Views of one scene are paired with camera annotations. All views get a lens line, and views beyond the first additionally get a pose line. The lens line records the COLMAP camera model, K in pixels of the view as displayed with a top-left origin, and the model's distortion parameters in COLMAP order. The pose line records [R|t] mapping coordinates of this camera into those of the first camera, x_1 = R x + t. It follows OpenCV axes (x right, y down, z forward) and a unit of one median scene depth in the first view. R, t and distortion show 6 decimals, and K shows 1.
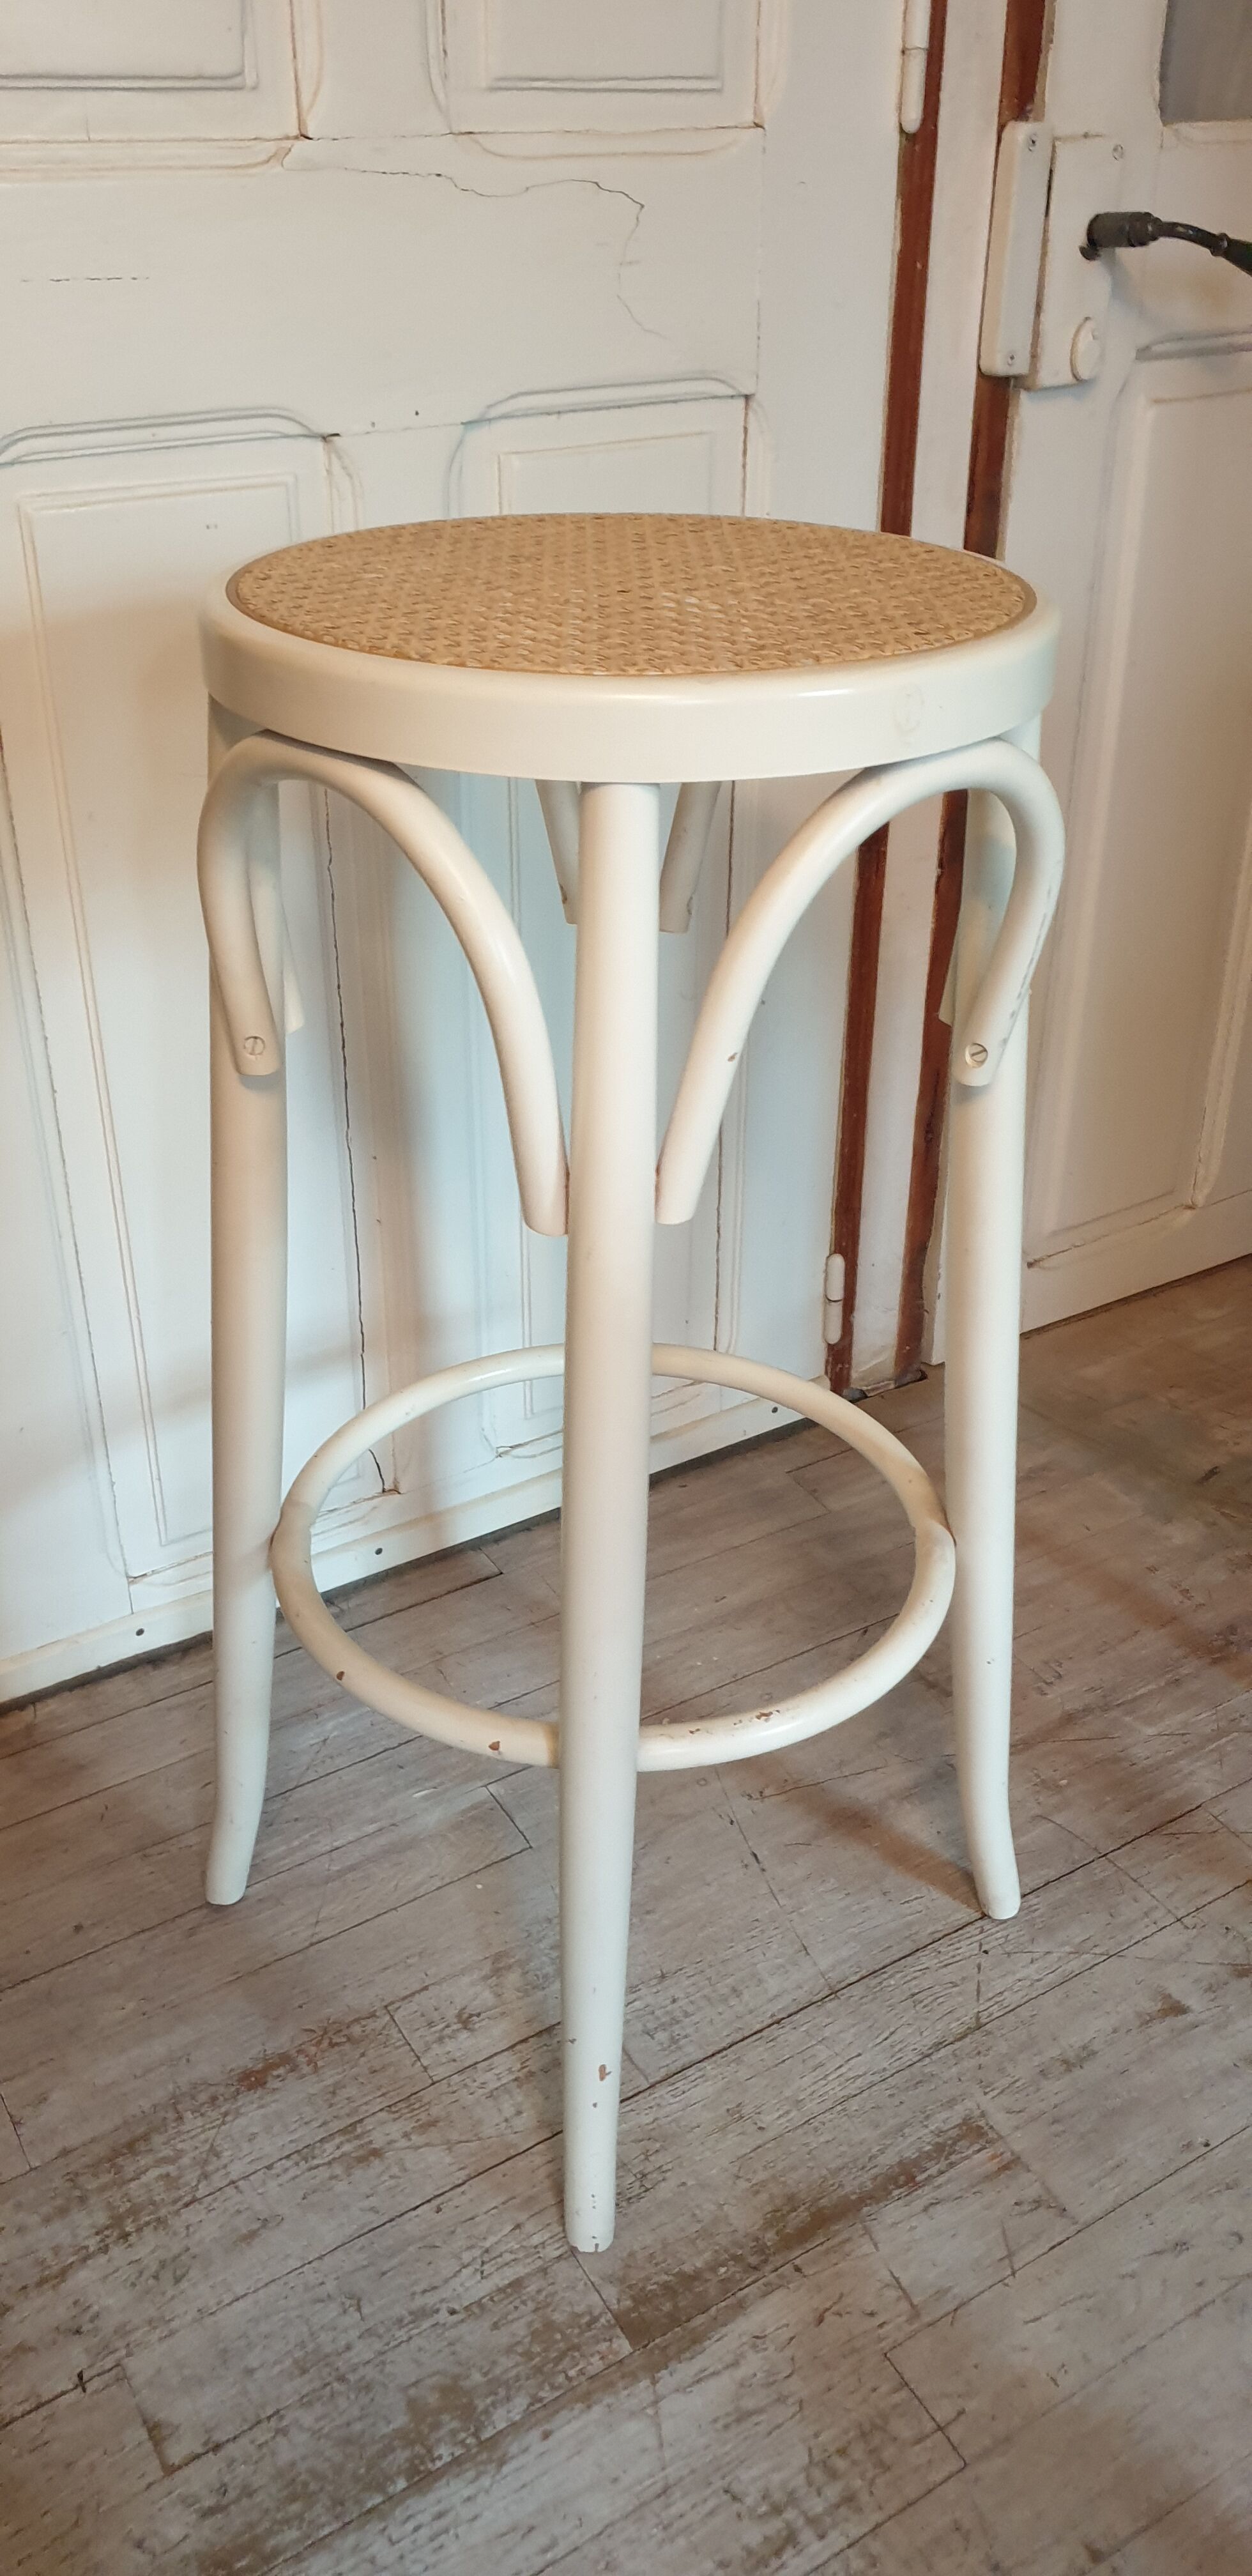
lens RADIAL K [[2037.4, 0, 604.3], [0, 2037.4, 1274.1], [0, 0, 1]] dist [-0.043002, 0.069354]
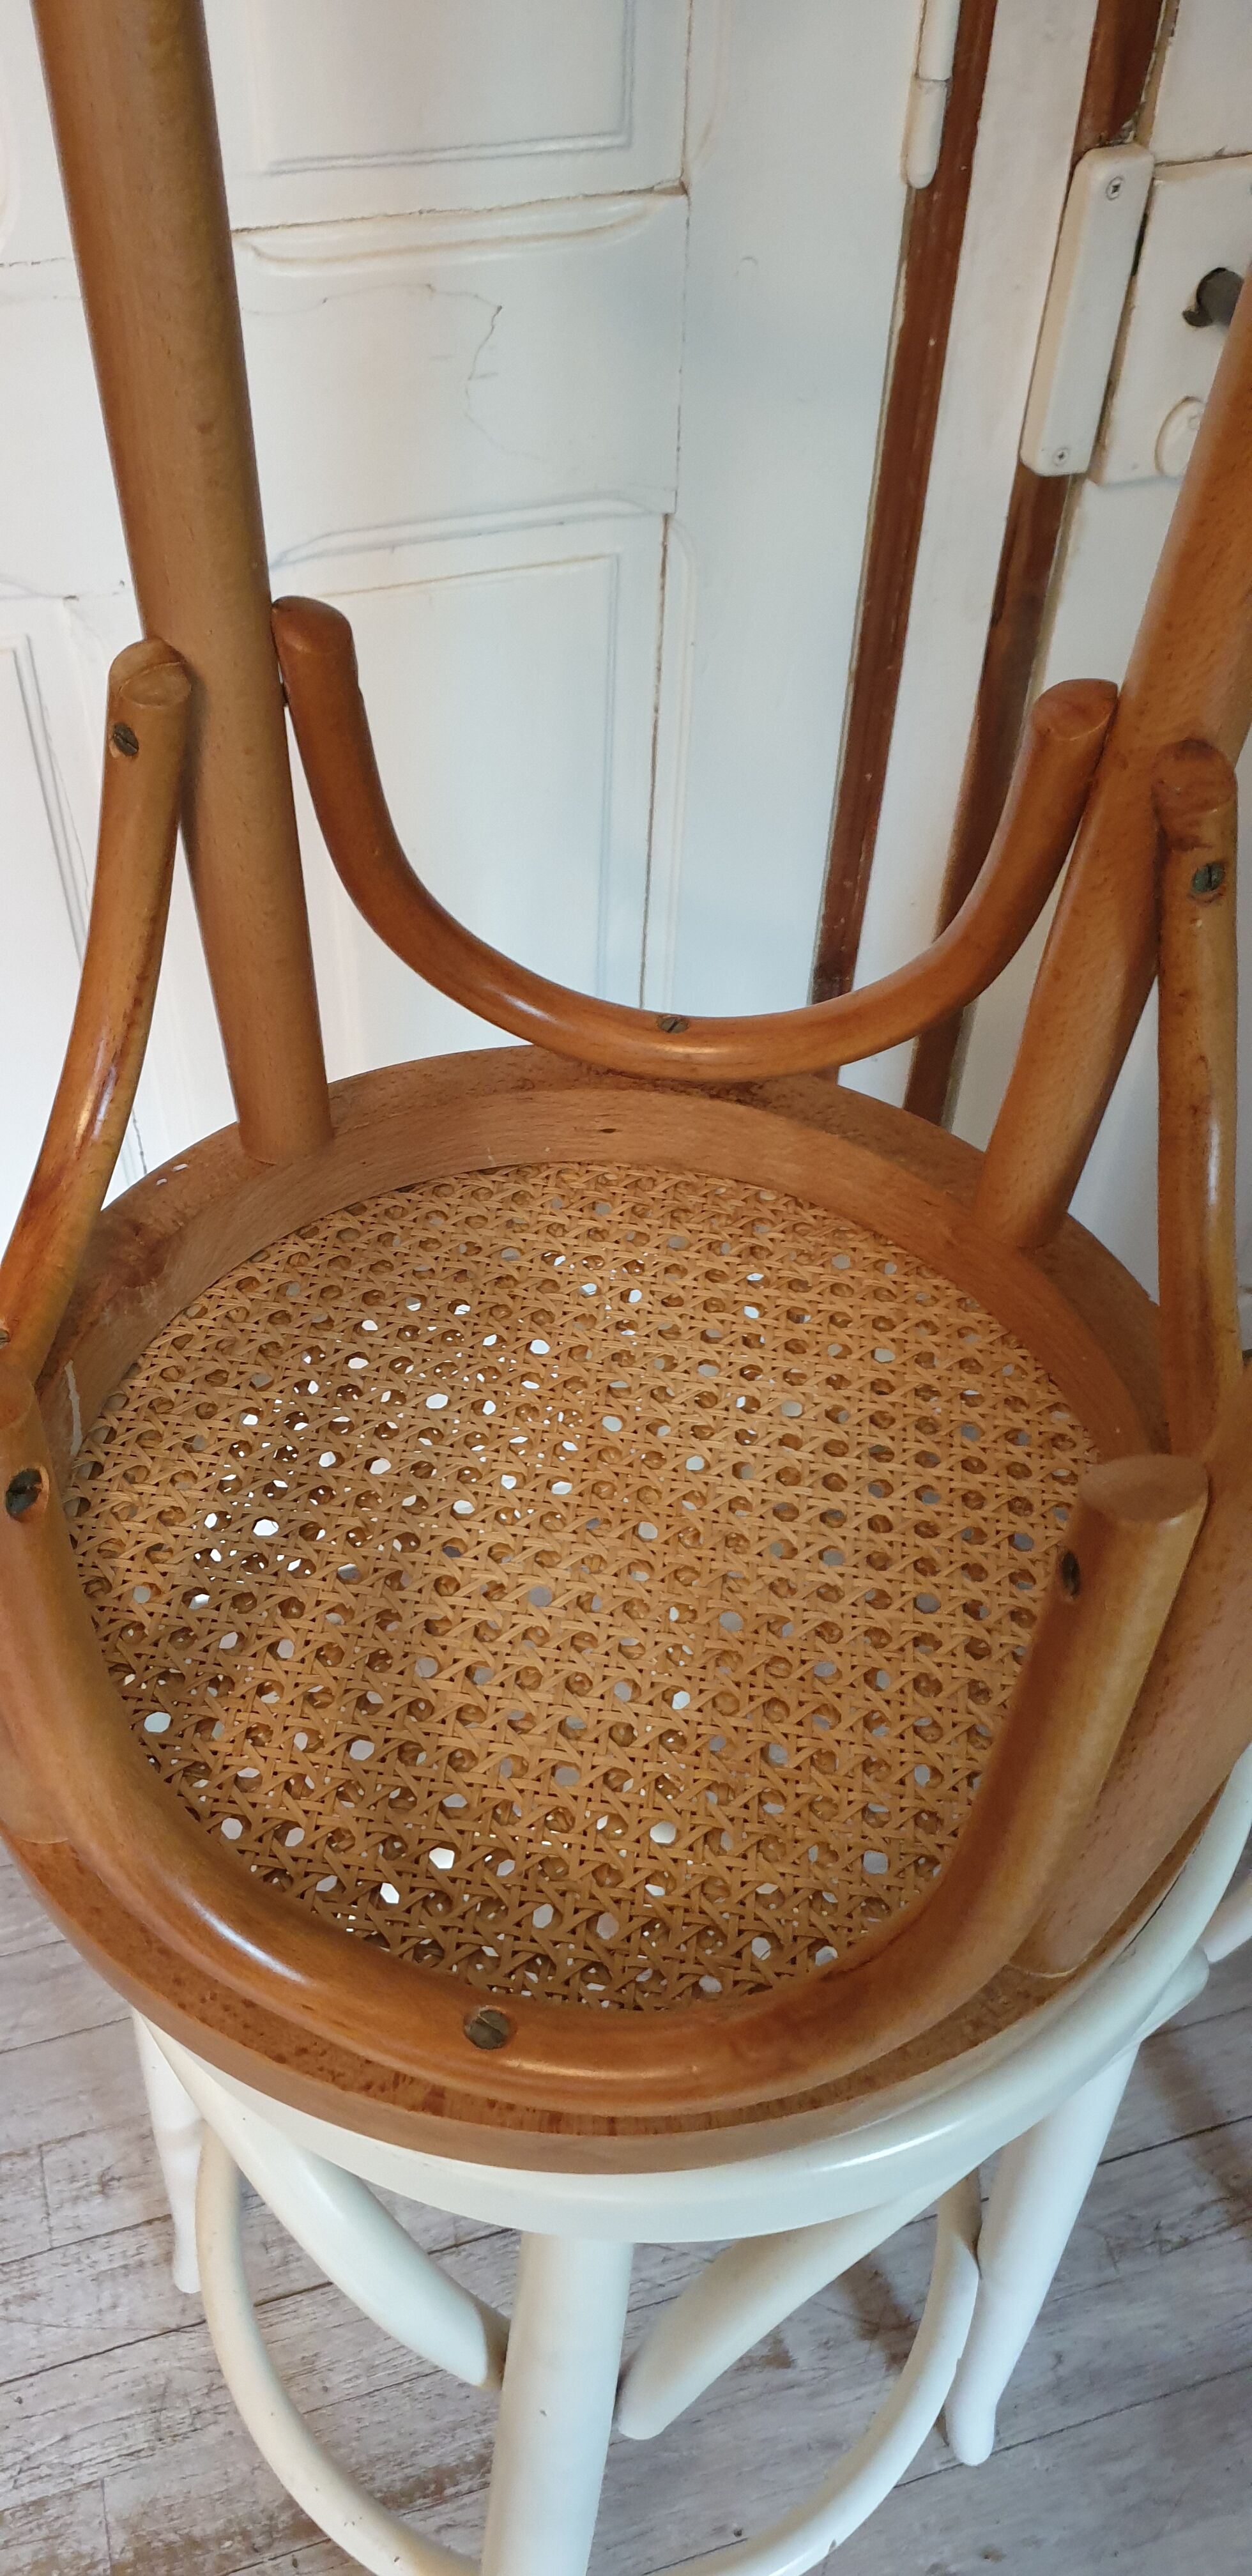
lens RADIAL K [[2037.4, 0, 608.7], [0, 2037.4, 1285.7], [0, 0, 1]] dist [-0.043002, 0.069354]
pose [[0.967776, 0.202075, -0.150252, 0.261073], [-0.148222, 0.939496, 0.308833, -0.453157], [0.203569, -0.276611, 0.939173, 0.214994]]
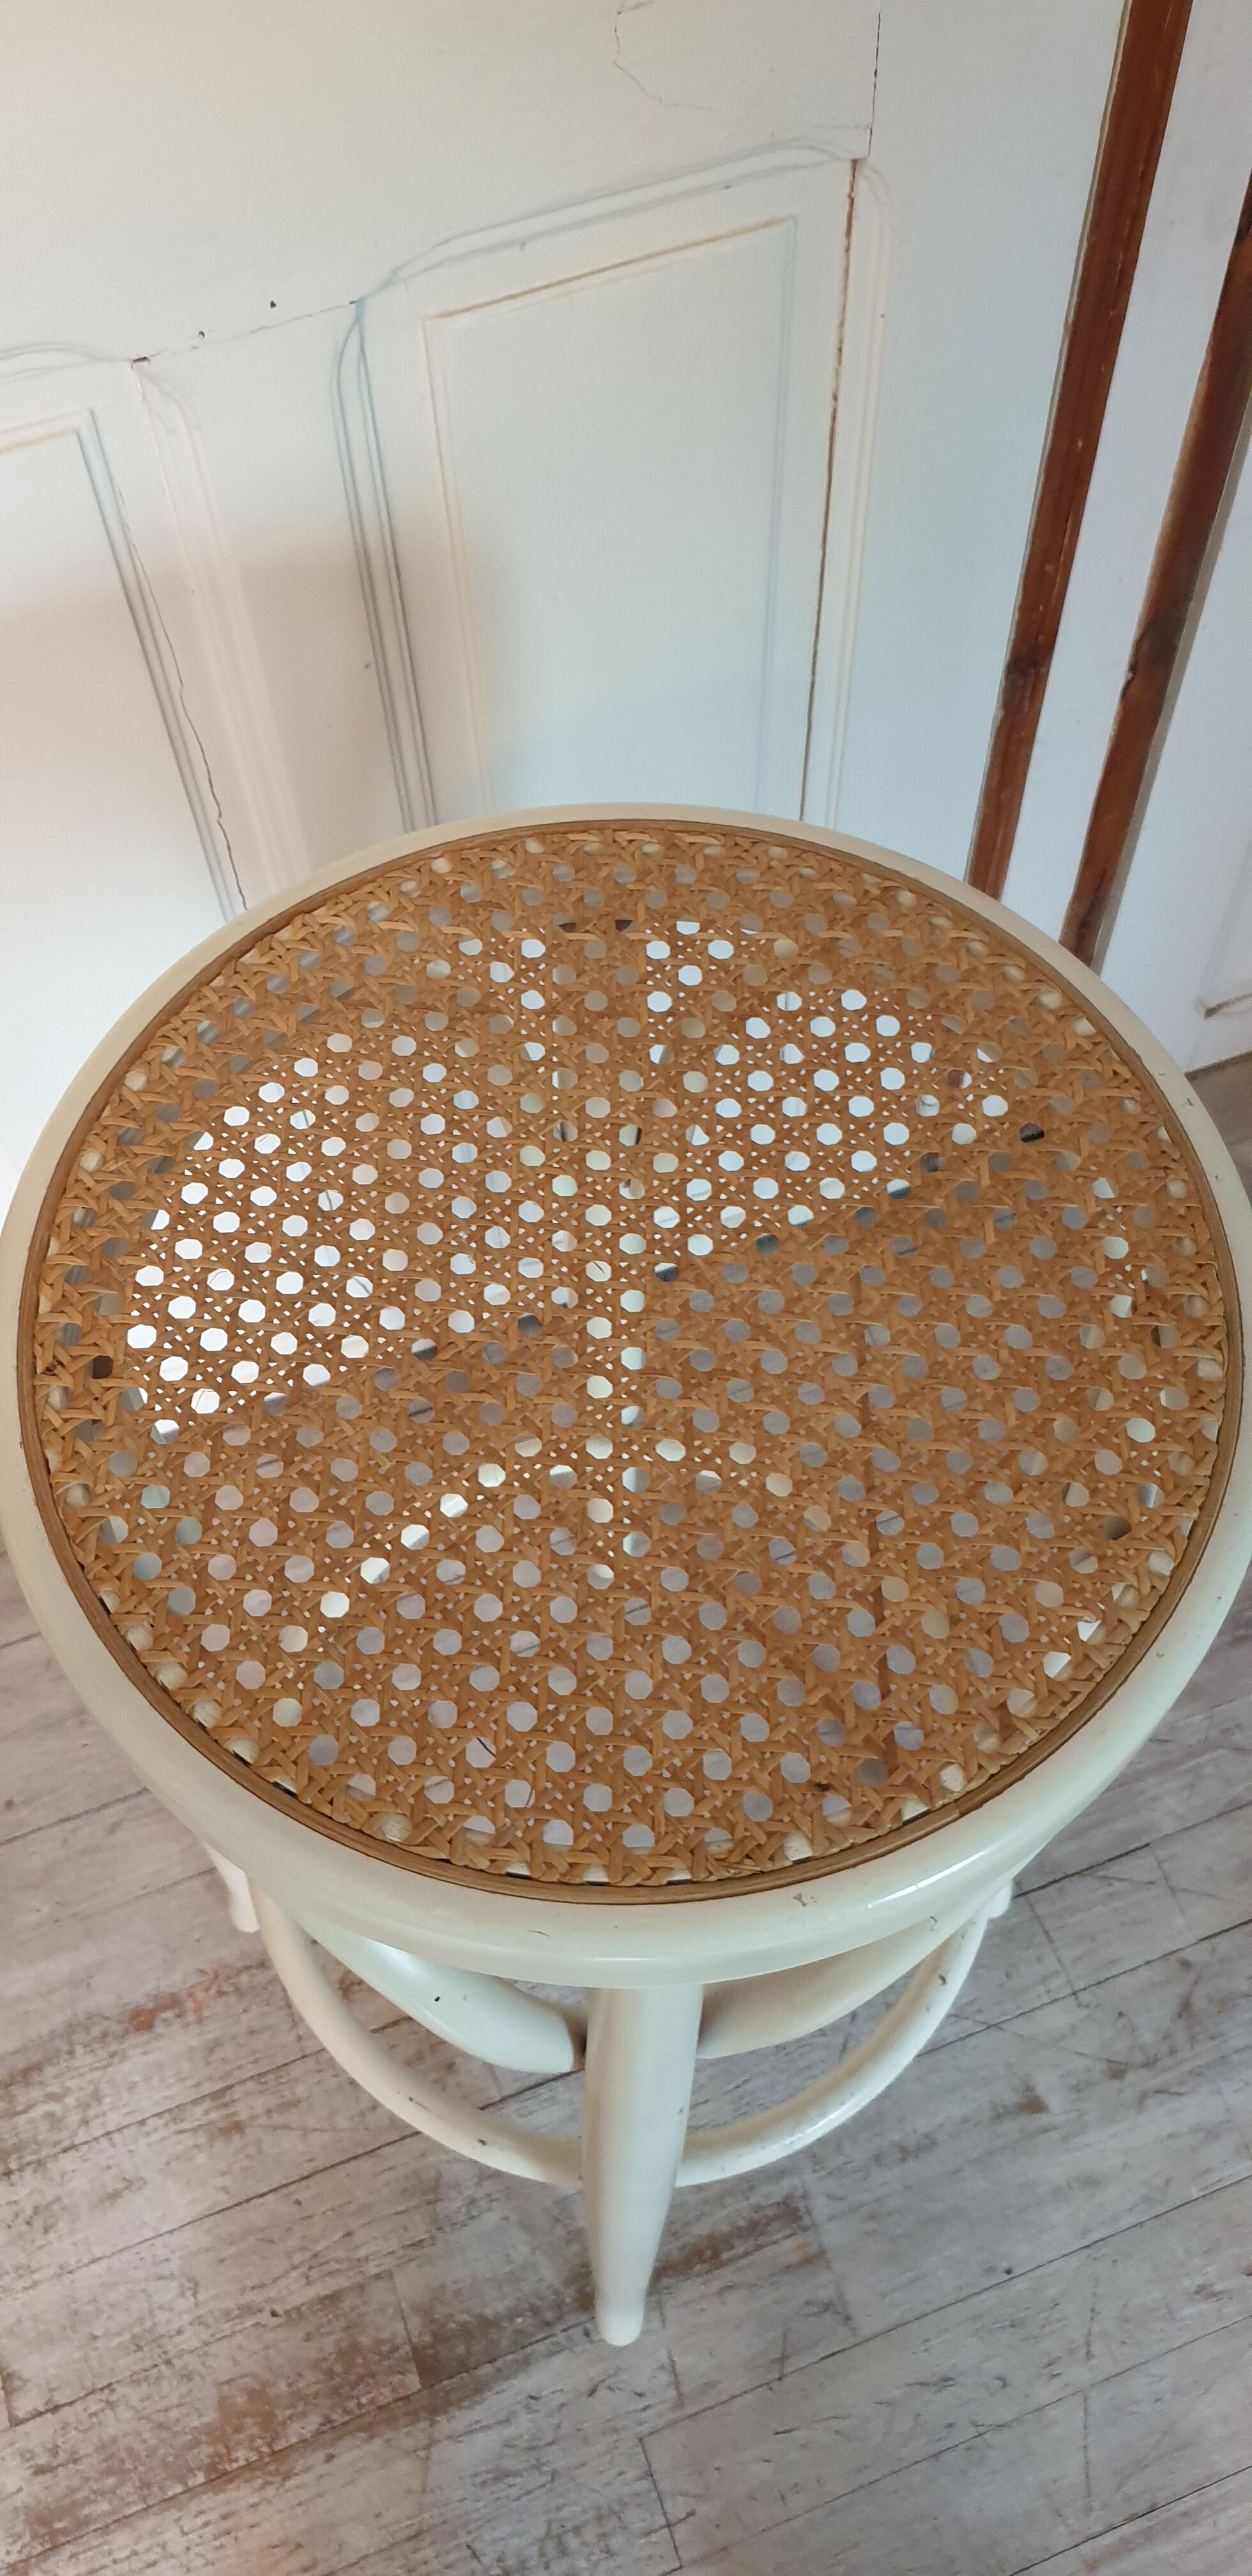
lens RADIAL K [[2037.4, 0, 615.6], [0, 2037.4, 1285.3], [0, 0, 1]] dist [-0.043002, 0.069354]
pose [[0.981694, 0.152857, -0.113628, 0.139927], [-0.071870, 0.849774, 0.522225, -0.529407], [0.176383, -0.504498, 0.845204, 0.342629]]
